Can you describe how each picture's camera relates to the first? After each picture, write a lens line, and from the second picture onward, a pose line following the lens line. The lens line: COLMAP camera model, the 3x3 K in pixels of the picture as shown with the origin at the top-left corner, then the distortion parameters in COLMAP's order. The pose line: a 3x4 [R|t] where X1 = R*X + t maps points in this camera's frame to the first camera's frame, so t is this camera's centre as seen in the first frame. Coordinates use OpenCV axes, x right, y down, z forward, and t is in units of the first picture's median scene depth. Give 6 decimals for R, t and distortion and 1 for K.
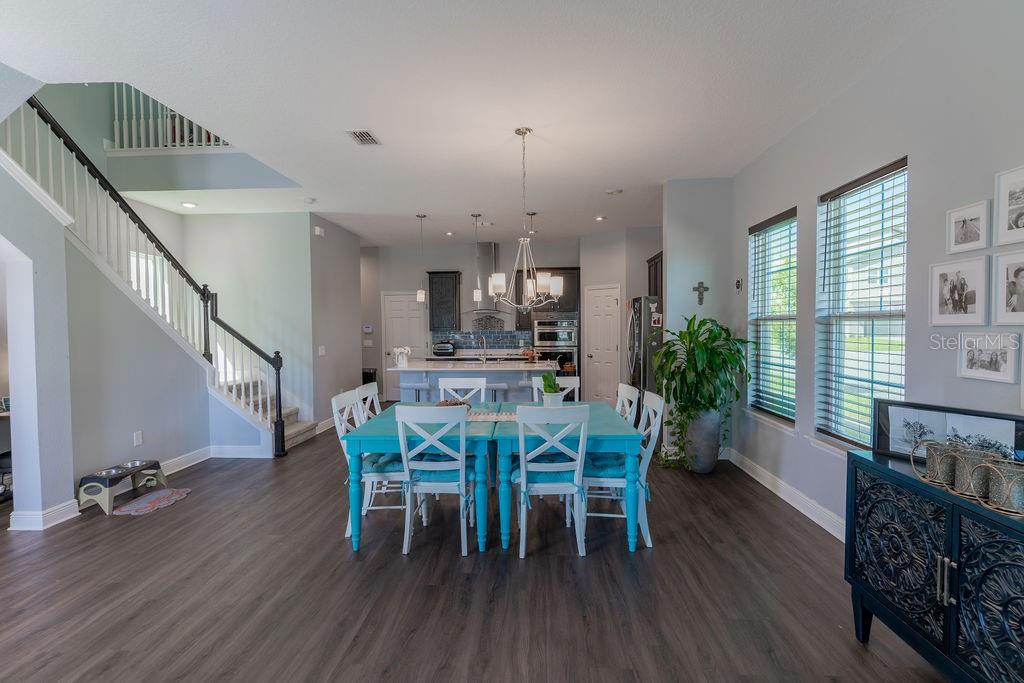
lens RADIAL K [[483.1, 0, 510.5], [0, 483.1, 341.6], [0, 0, 1]] dist [0.001515, -0.000584]
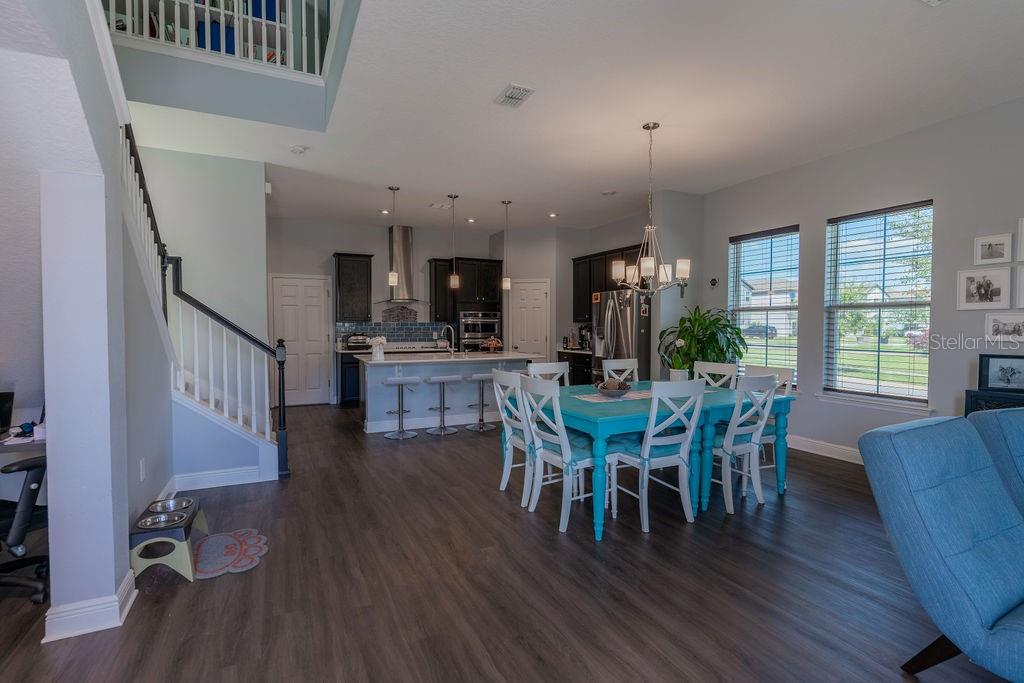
lens RADIAL K [[487.1, 0, 509.1], [0, 487.1, 339.9], [0, 0, 1]] dist [-0.000247, -0.000840]
pose [[0.874548, -0.005765, 0.484904, -0.771613], [0.007956, 0.999965, -0.002459, 0.037140], [-0.484873, 0.006008, 0.874564, 0.215518]]
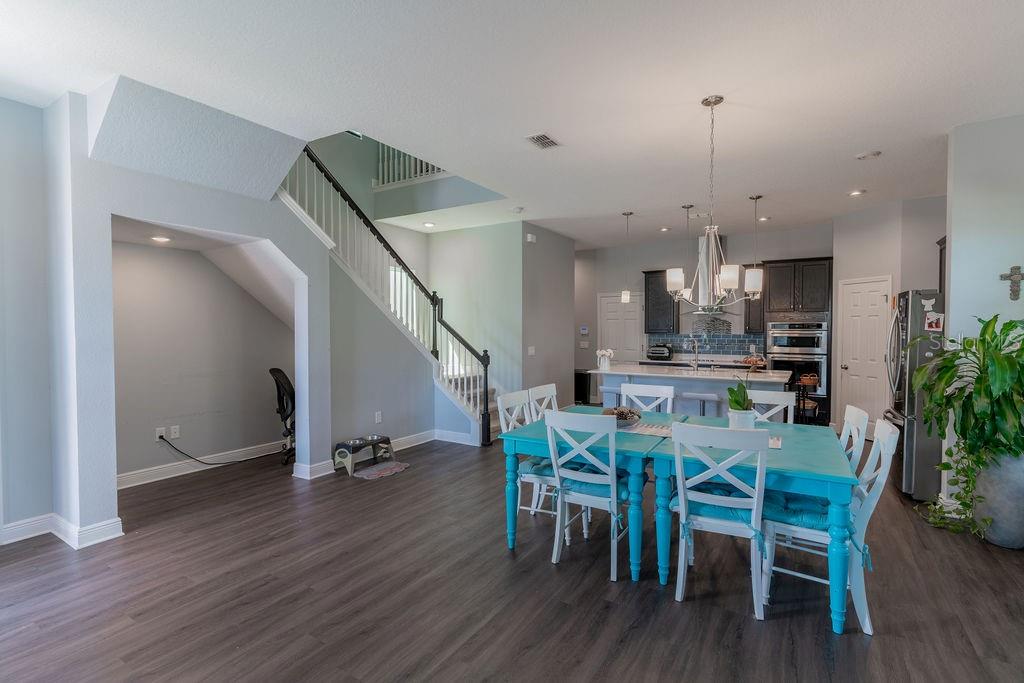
lens RADIAL K [[483.1, 0, 510.5], [0, 483.1, 341.6], [0, 0, 1]] dist [0.001515, -0.000584]
pose [[0.879768, 0.020379, -0.474967, 0.127251], [-0.022464, 0.999747, 0.001286, -0.002772], [0.474873, 0.009538, 0.880003, 0.084404]]
